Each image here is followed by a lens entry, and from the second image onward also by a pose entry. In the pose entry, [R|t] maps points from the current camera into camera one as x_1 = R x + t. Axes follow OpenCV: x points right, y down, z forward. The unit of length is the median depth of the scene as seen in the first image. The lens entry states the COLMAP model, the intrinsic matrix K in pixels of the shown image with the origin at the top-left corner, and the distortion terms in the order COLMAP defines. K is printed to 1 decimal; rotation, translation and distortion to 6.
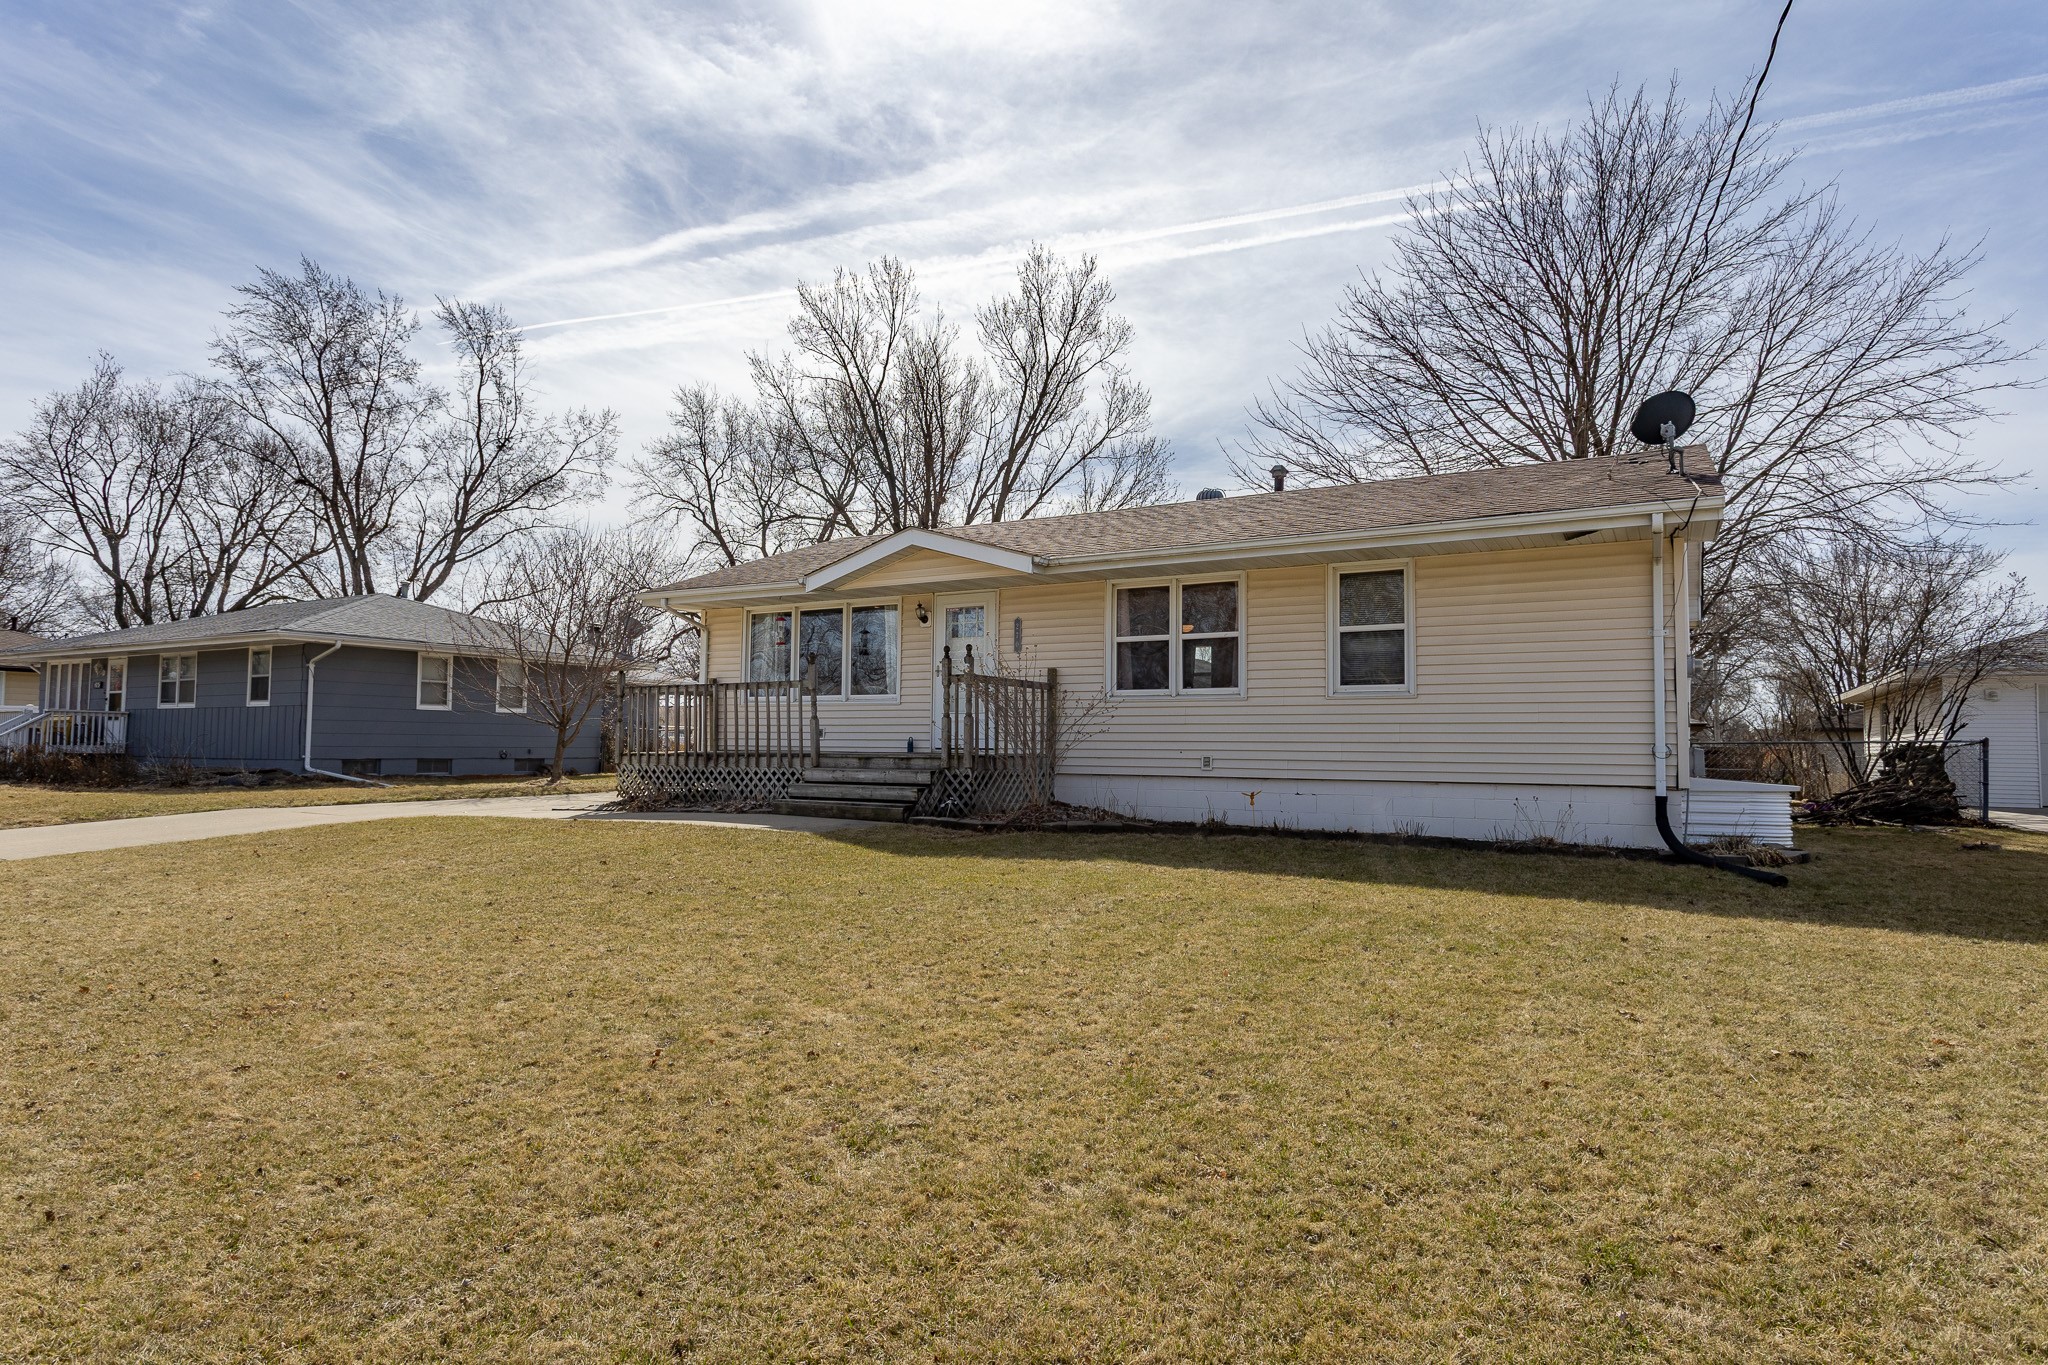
lens RADIAL K [[1127.2, 0, 1024.0], [0, 1127.2, 682.5], [0, 0, 1]] dist [0.011914, 0.000208]
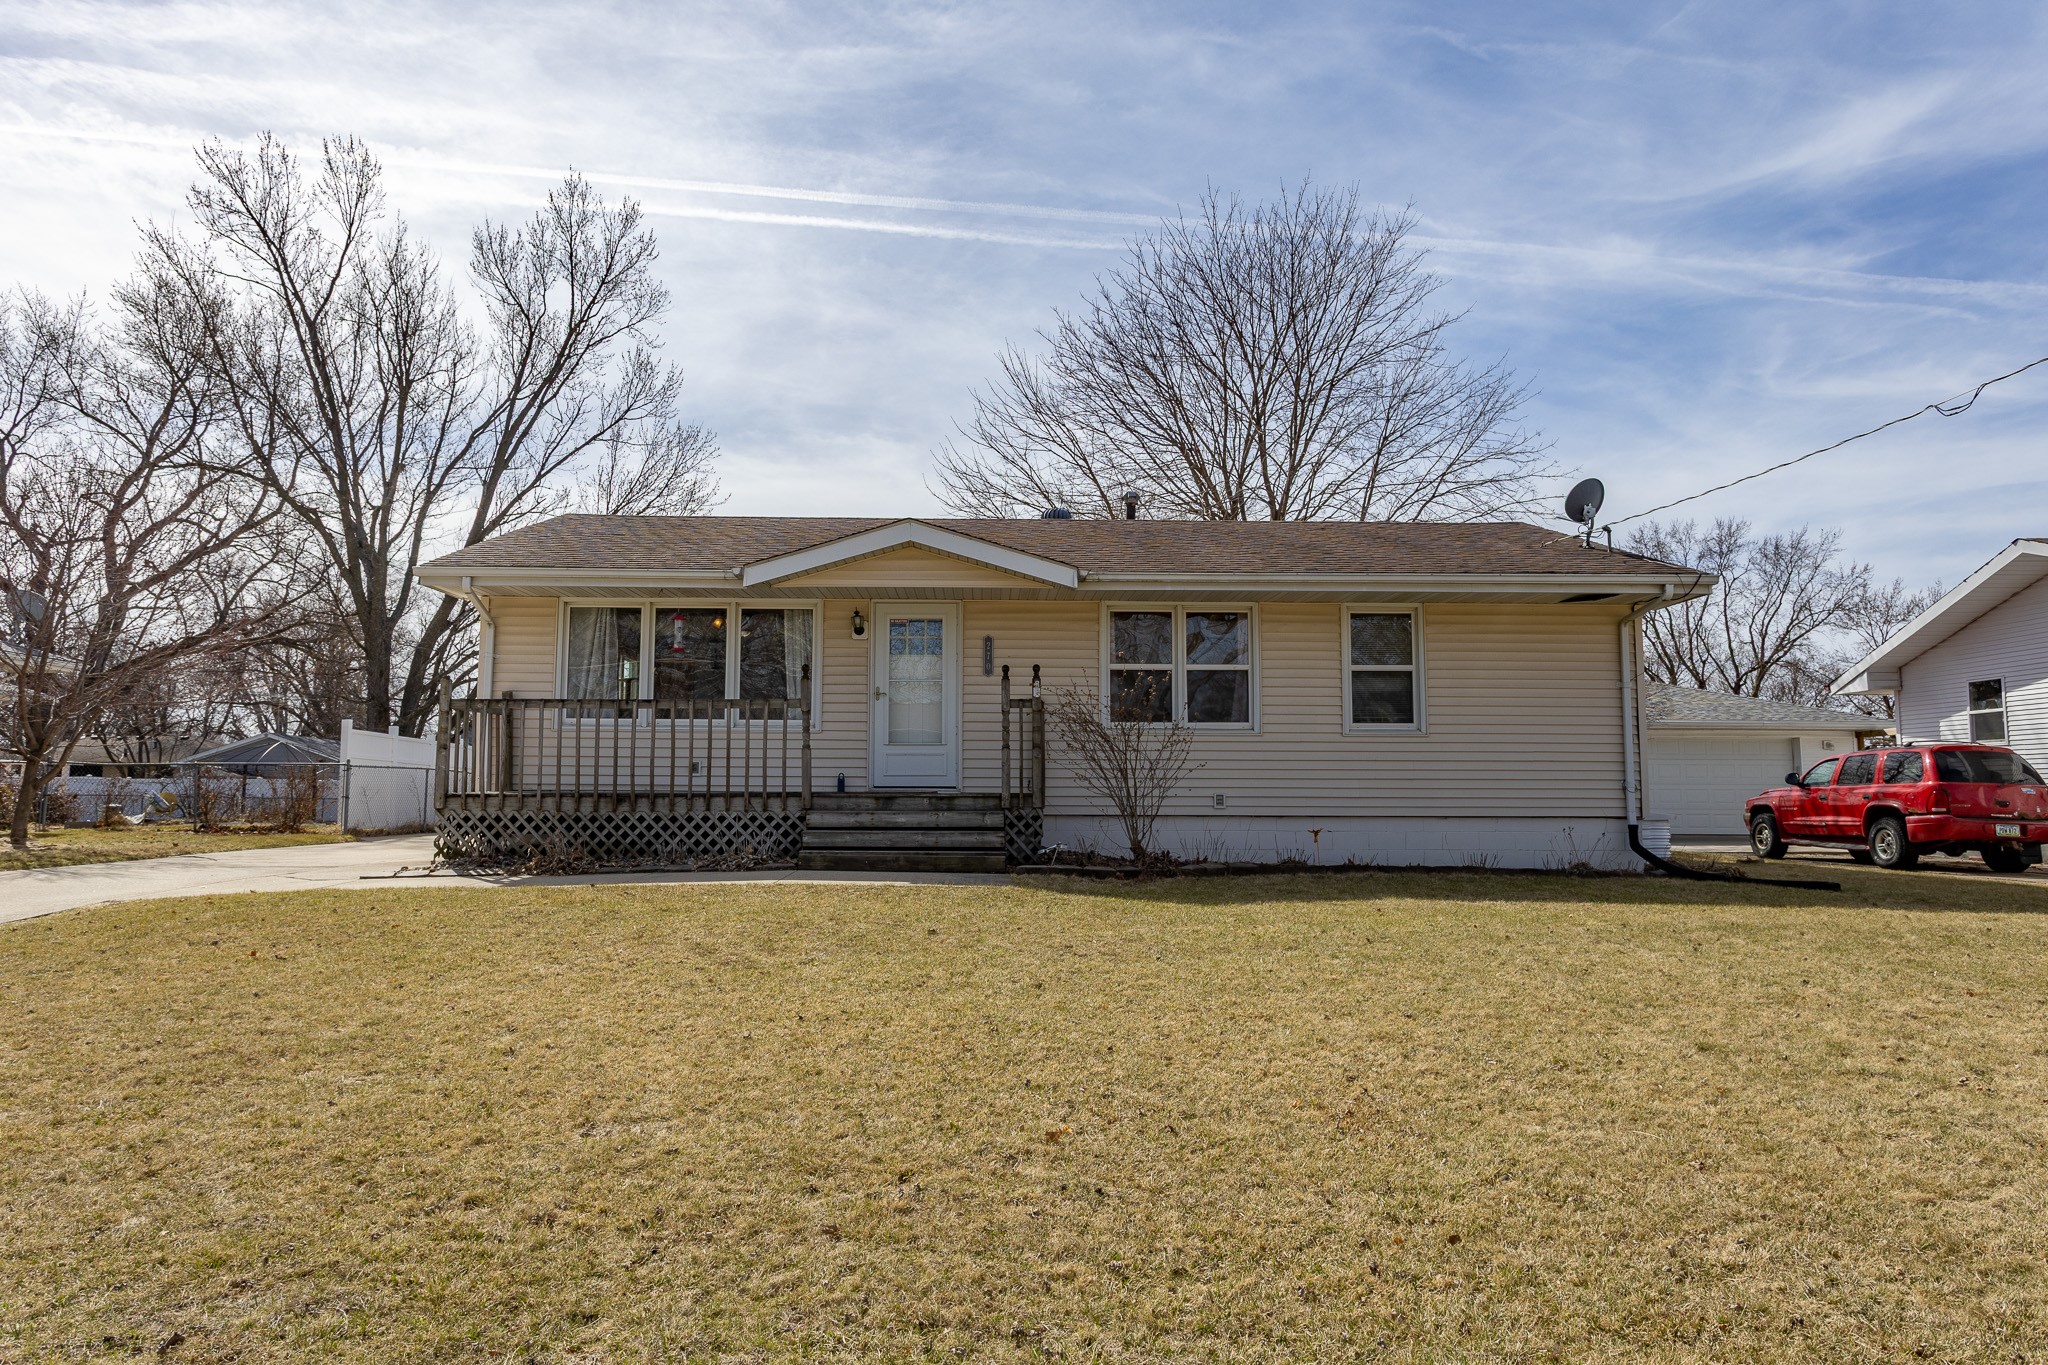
lens RADIAL K [[1288.2, 0, 1024.0], [0, 1288.2, 682.5], [0, 0, 1]] dist [-0.003316, 0.003639]
pose [[0.854235, 0.042316, 0.518163, -0.487074], [-0.026369, 0.998926, -0.038107, 0.015360], [-0.519219, 0.018889, 0.854433, 0.136463]]
